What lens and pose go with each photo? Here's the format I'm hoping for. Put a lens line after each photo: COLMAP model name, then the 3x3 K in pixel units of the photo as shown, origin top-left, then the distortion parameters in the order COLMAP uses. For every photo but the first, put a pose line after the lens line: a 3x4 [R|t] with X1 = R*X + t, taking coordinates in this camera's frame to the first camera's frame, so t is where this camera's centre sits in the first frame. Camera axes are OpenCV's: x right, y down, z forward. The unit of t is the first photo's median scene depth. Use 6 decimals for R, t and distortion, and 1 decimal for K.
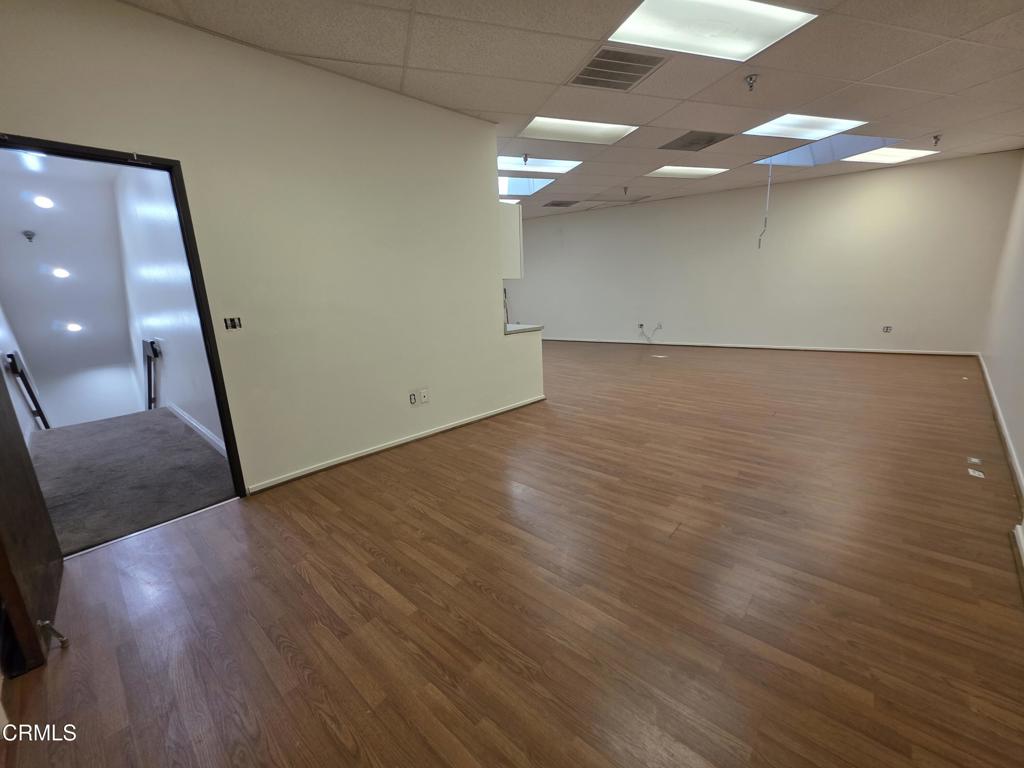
lens RADIAL K [[410.6, 0, 508.0], [0, 410.6, 384.6], [0, 0, 1]] dist [-0.006207, 0.002716]
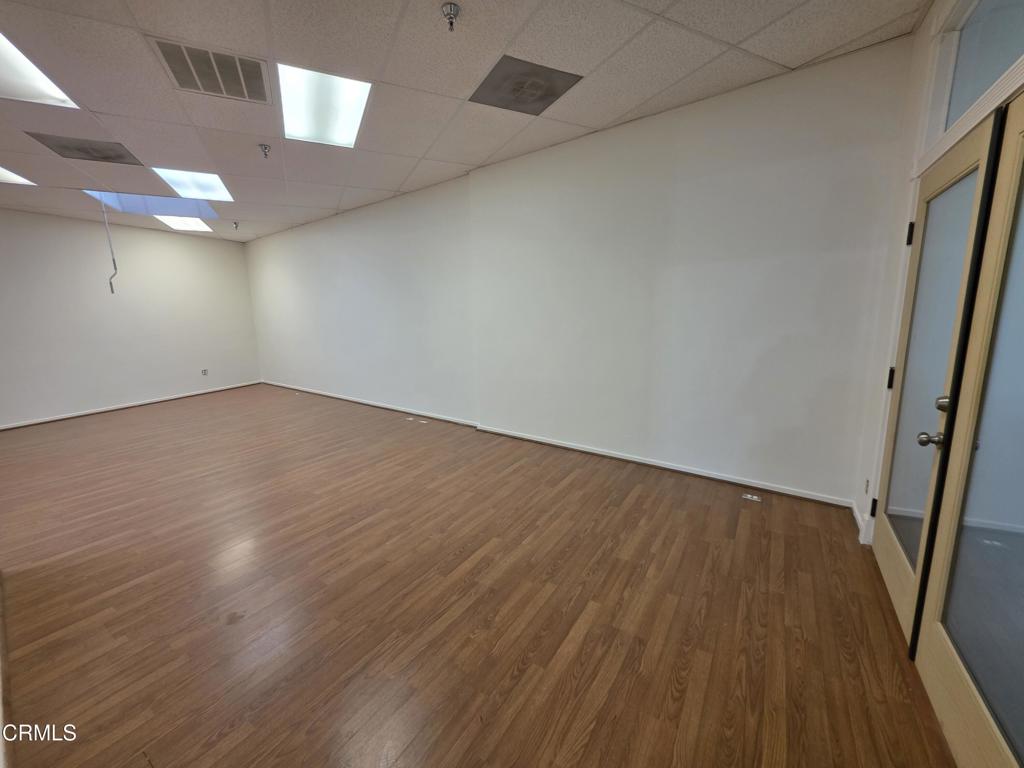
lens RADIAL K [[411.8, 0, 512.0], [0, 411.8, 384.0], [0, 0, 1]] dist [-0.001964, -0.000185]
pose [[-0.164088, -0.128824, 0.977998, -0.842130], [0.260375, 0.950619, 0.168903, -0.180894], [-0.951462, 0.282361, -0.122443, 0.821128]]
